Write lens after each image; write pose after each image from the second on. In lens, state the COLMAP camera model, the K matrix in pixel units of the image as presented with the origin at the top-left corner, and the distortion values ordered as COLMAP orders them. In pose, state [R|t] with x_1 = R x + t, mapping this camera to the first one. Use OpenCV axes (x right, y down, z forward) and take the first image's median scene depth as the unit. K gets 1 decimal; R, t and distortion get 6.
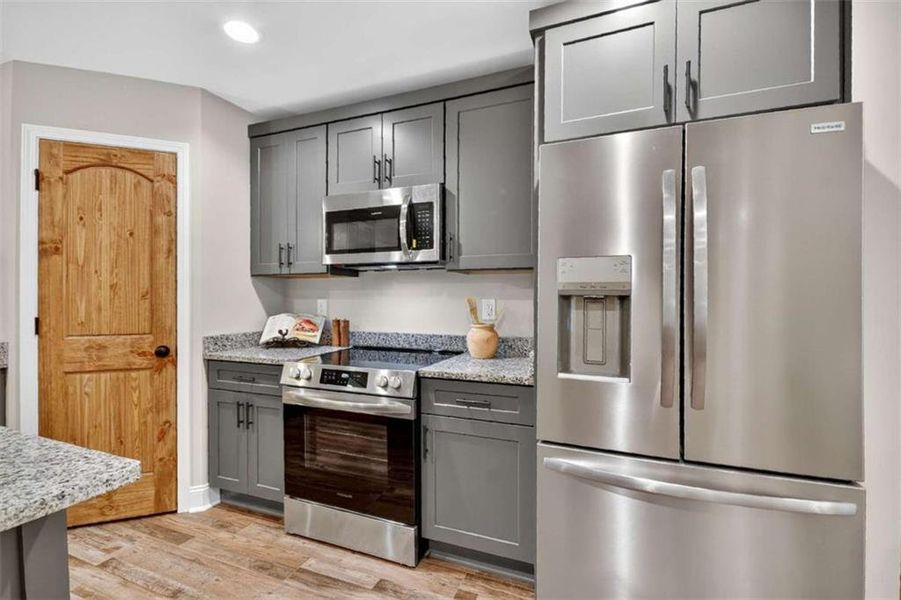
lens RADIAL K [[398.3, 0, 449.1], [0, 398.3, 299.4], [0, 0, 1]] dist [-0.004613, -0.002752]
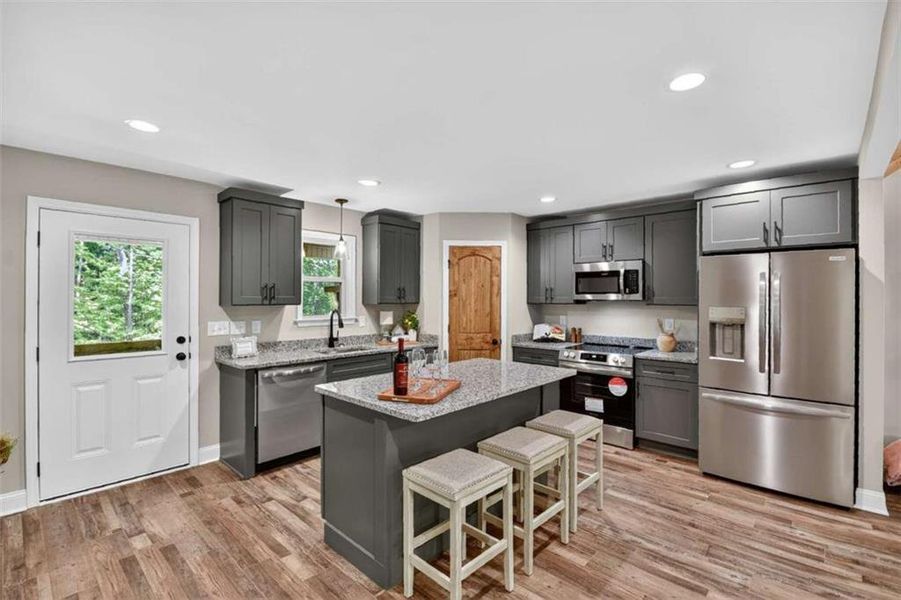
lens RADIAL K [[398.3, 0, 455.0], [0, 398.3, 297.9], [0, 0, 1]] dist [-0.004613, -0.002752]
pose [[0.938364, -0.000767, -0.345649, -0.205501], [-0.001258, 0.999983, -0.005633, -0.092393], [0.345647, 0.005721, 0.938347, -1.101033]]
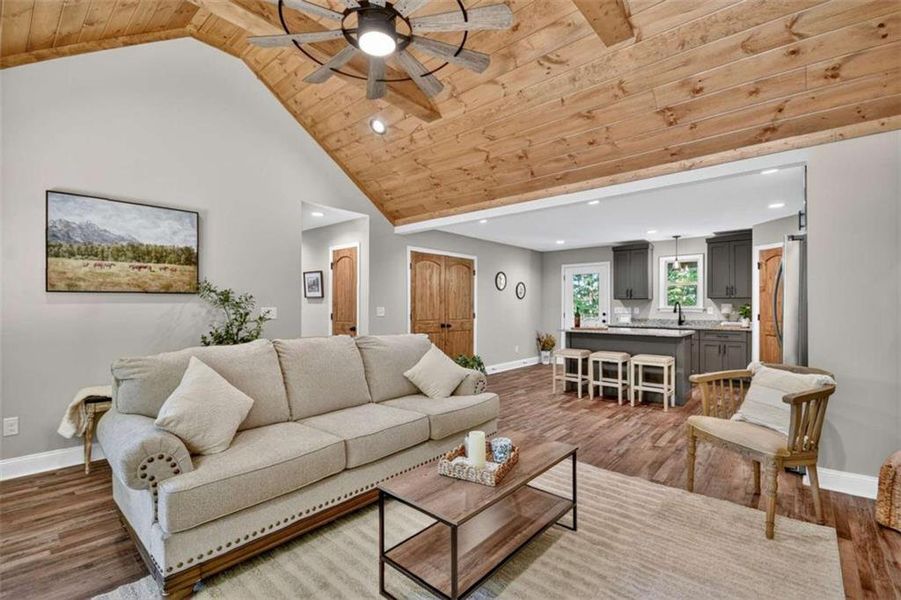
lens RADIAL K [[398.3, 0, 452.9], [0, 398.3, 300.3], [0, 0, 1]] dist [-0.004613, -0.002752]
pose [[-0.326958, -0.025212, -0.944703, 2.217170], [-0.016307, 0.999646, -0.021035, 0.040391], [0.944898, 0.008528, -0.327253, -0.120358]]
